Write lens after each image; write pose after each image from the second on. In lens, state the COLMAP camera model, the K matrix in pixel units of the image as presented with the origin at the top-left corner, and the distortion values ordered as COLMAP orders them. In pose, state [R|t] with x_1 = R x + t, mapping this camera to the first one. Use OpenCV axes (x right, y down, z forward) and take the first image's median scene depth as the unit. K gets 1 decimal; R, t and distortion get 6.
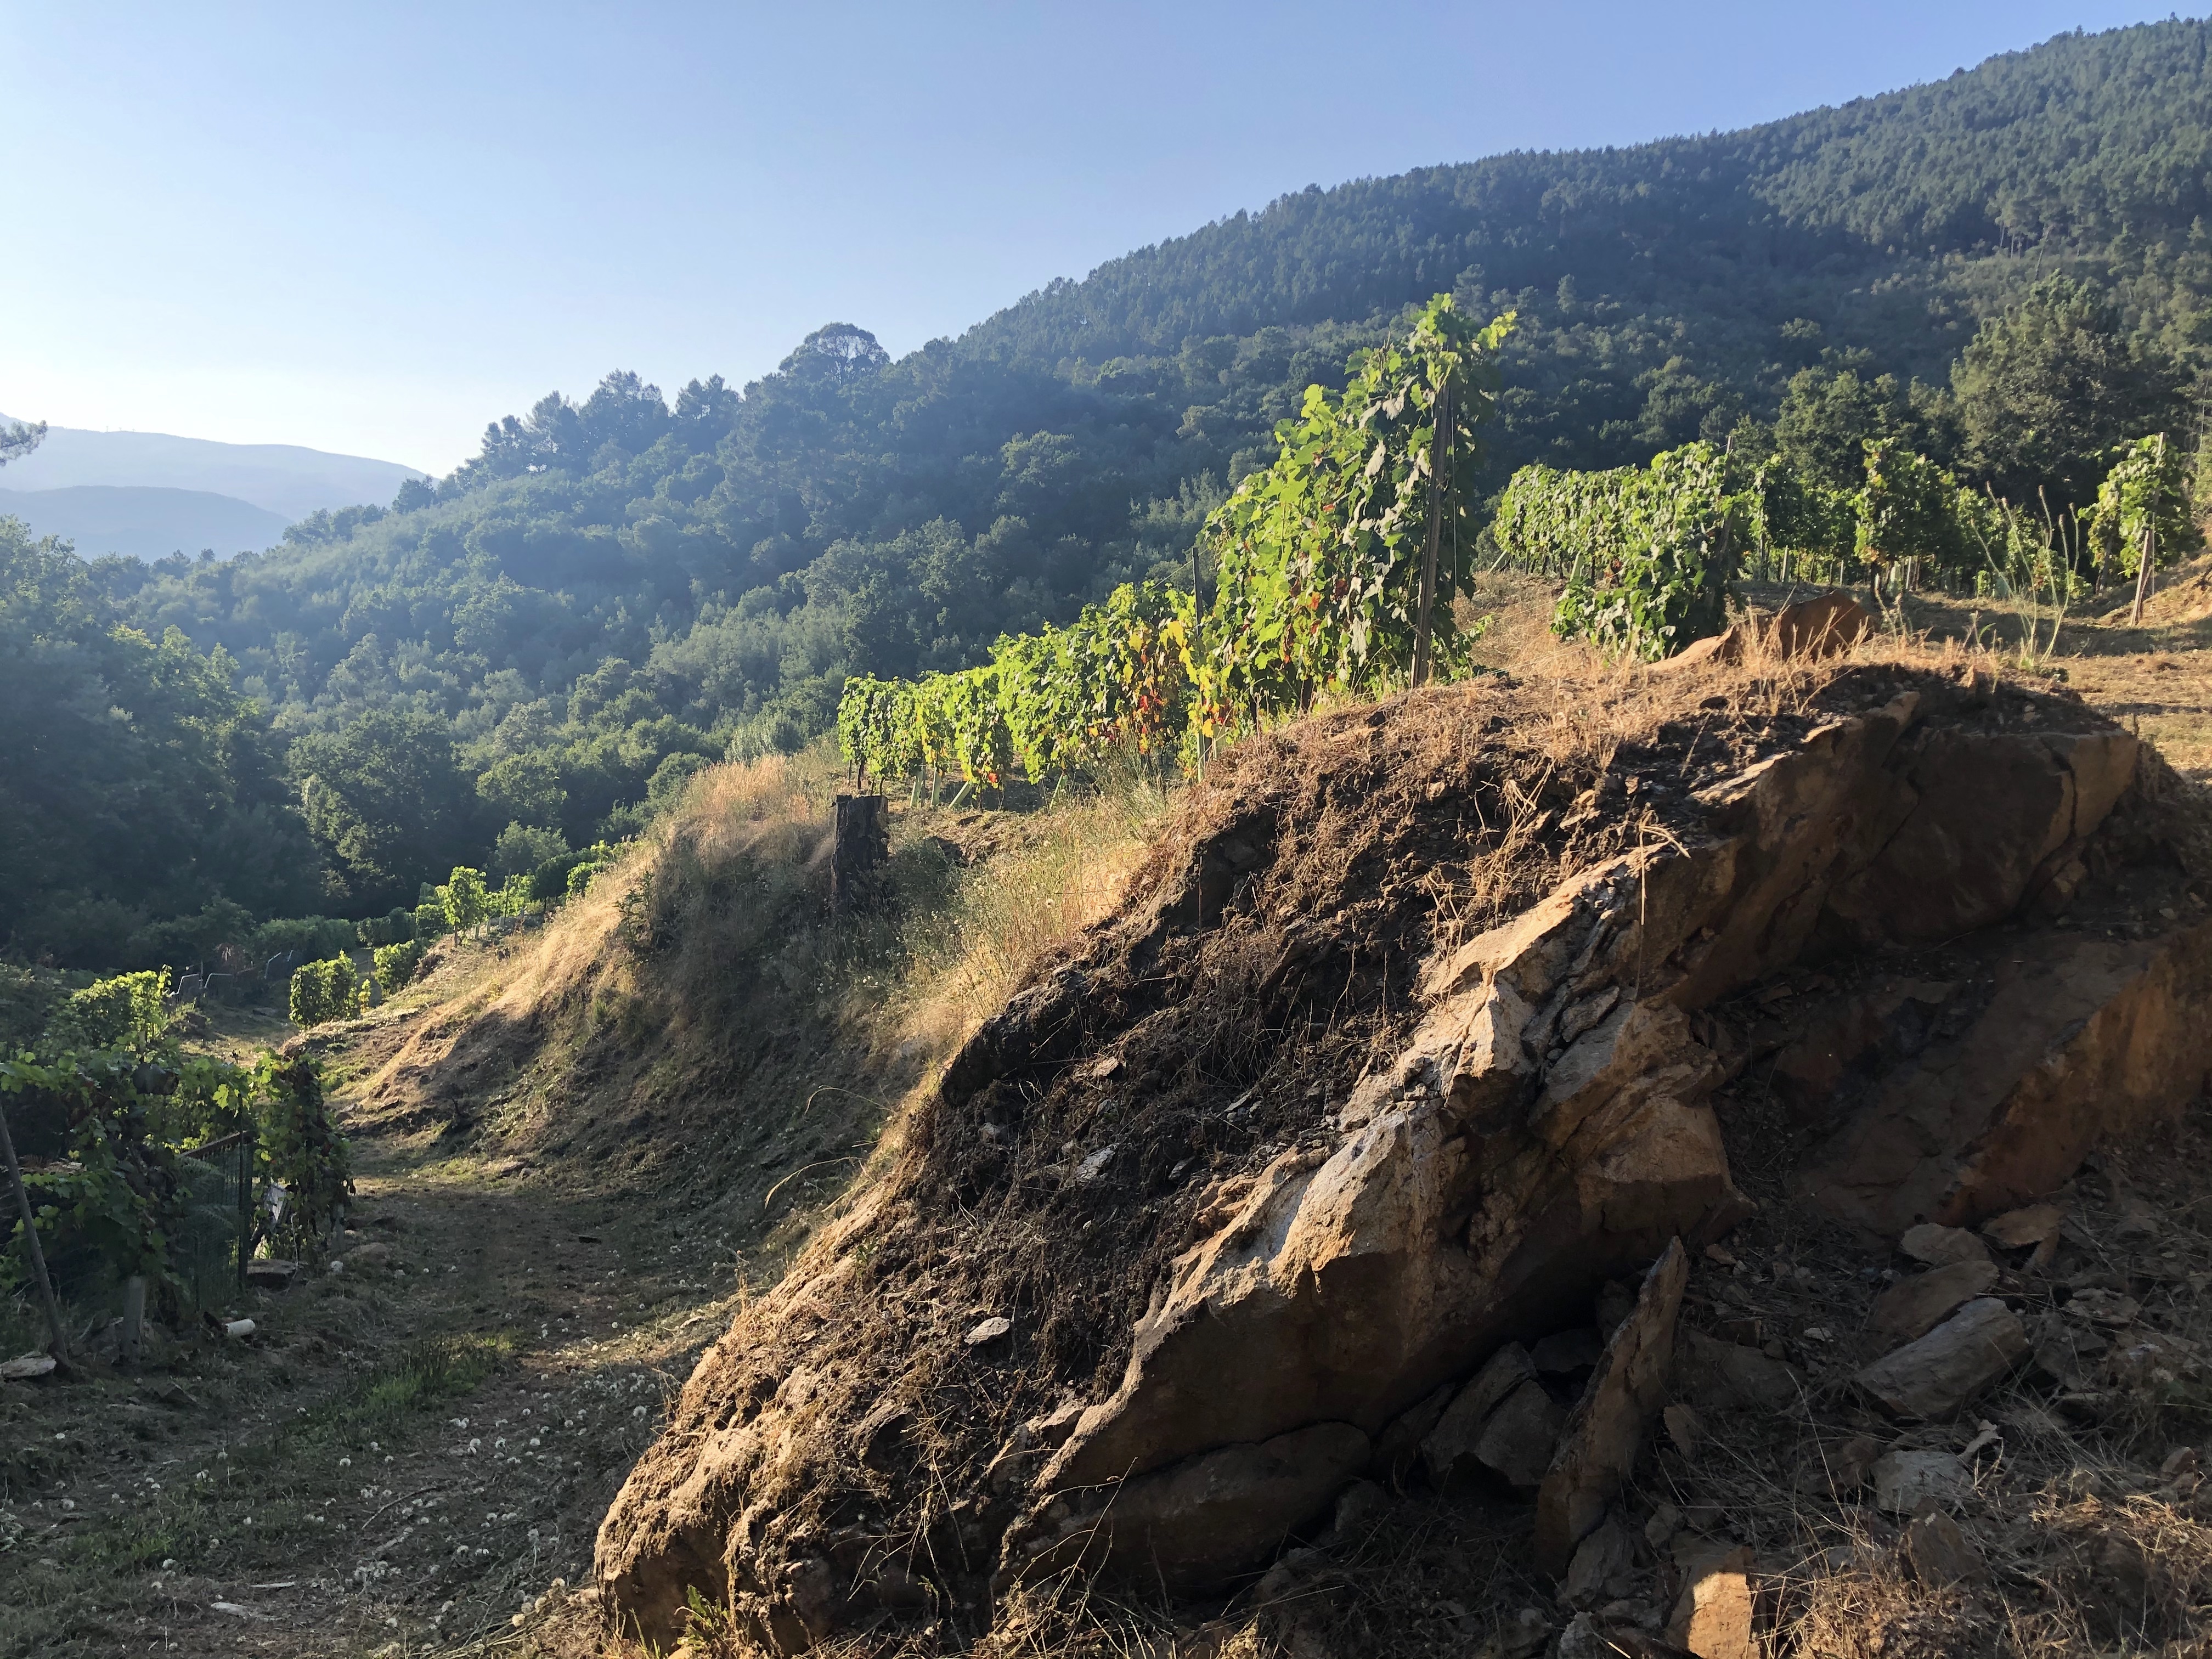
lens RADIAL K [[1806.5, 0, 1105.2], [0, 1806.5, 831.8], [0, 0, 1]] dist [-0.008039, -0.009451]
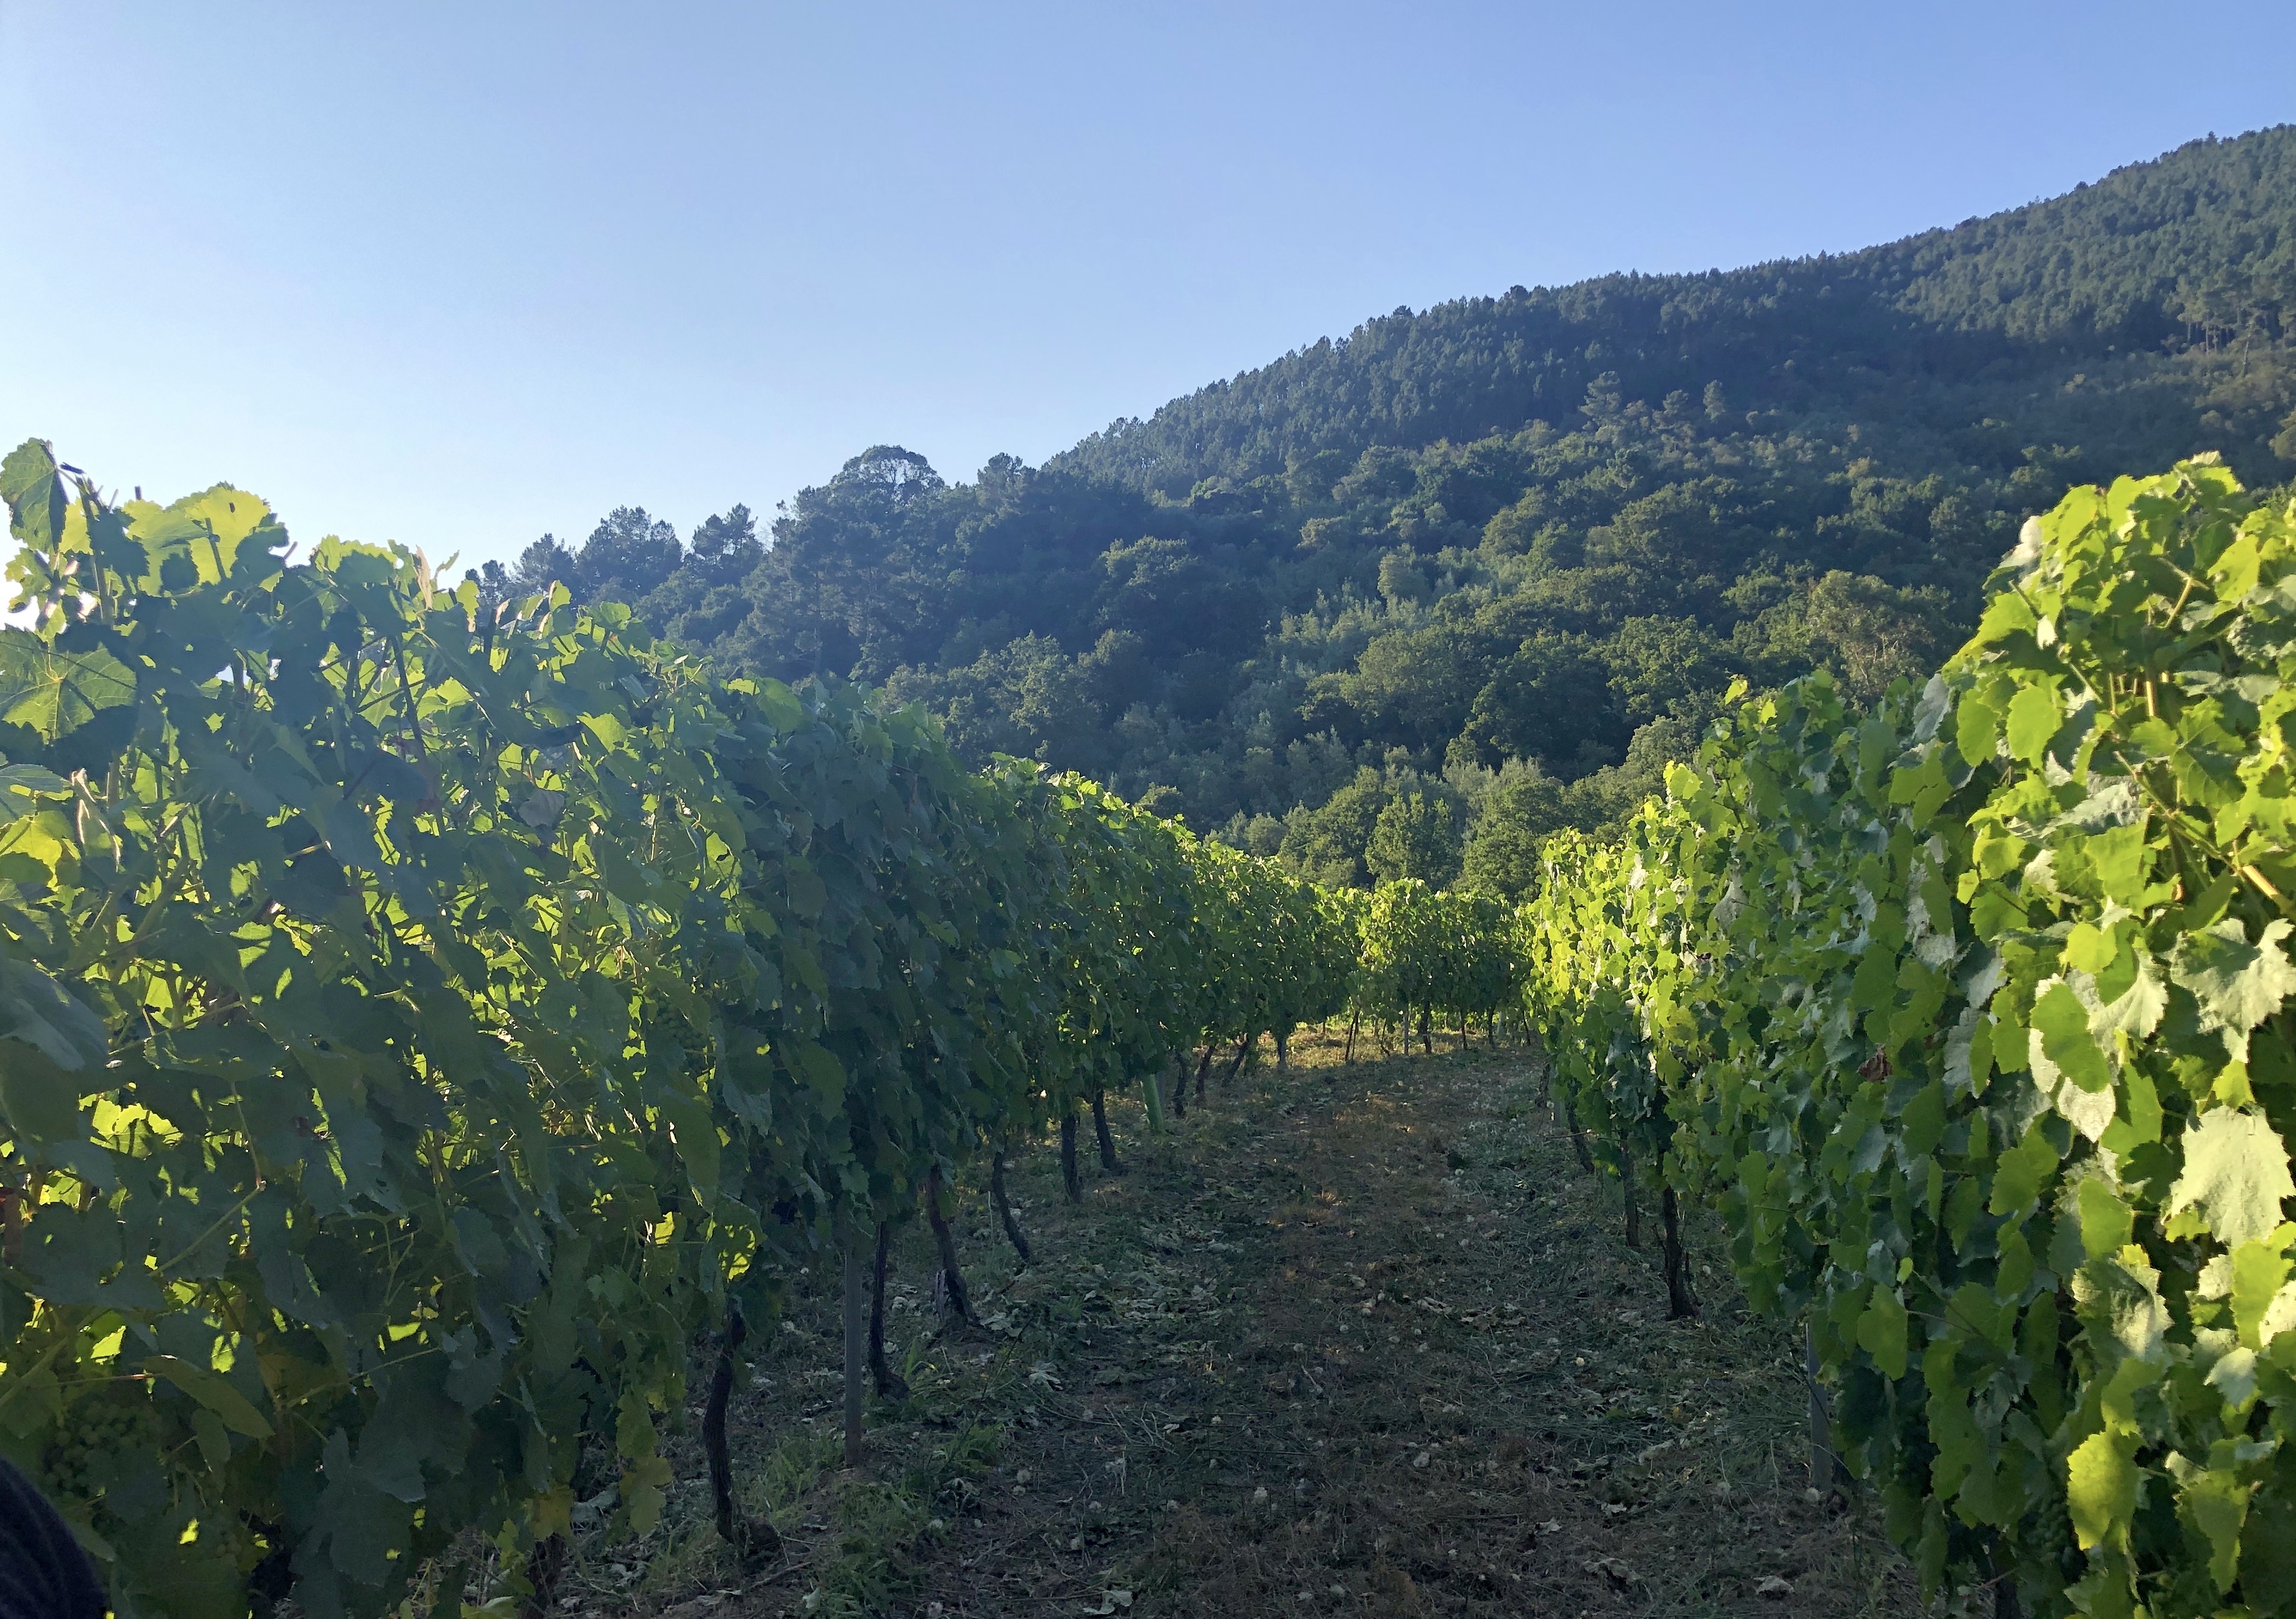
lens RADIAL K [[1903.3, 0, 1153.9], [0, 1903.3, 802.6], [0, 0, 1]] dist [0.066508, -0.003197]
pose [[0.999545, -0.029228, 0.007496, -0.026636], [0.029949, 0.991283, -0.128299, 0.004250], [-0.003681, 0.128465, 0.991707, 0.106000]]
